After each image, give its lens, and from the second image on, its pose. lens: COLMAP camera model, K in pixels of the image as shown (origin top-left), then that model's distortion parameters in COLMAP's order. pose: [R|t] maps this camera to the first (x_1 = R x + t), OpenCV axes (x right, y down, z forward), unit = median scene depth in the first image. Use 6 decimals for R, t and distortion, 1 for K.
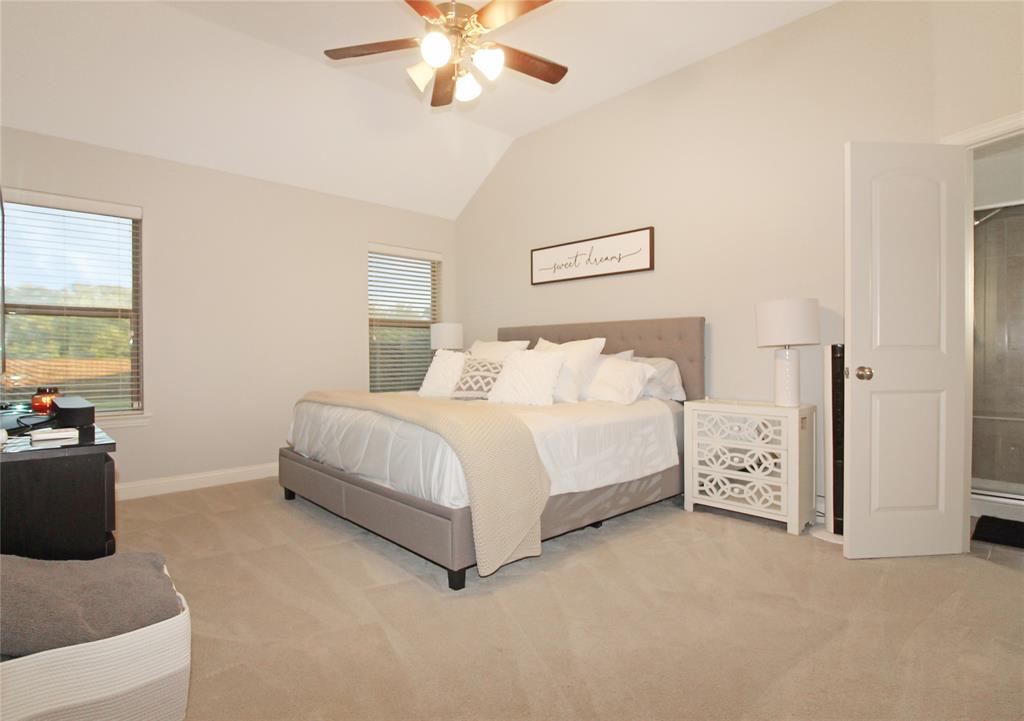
lens RADIAL K [[550.8, 0, 512.0], [0, 550.8, 360.5], [0, 0, 1]] dist [0.022077, 0.000287]
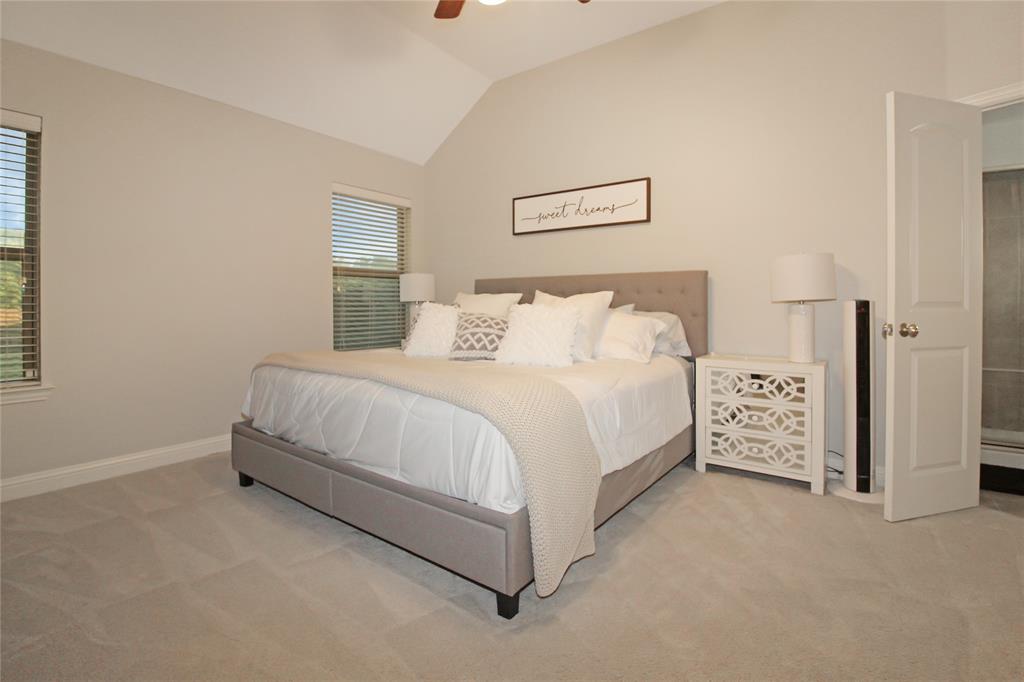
lens RADIAL K [[471.9, 0, 510.7], [0, 471.9, 304.9], [0, 0, 1]] dist [-0.000668, -0.000536]
pose [[0.981104, 0.003032, 0.193457, -0.164008], [-0.001236, 0.999955, -0.009404, -0.010008], [-0.193477, 0.008987, 0.981064, 0.255671]]
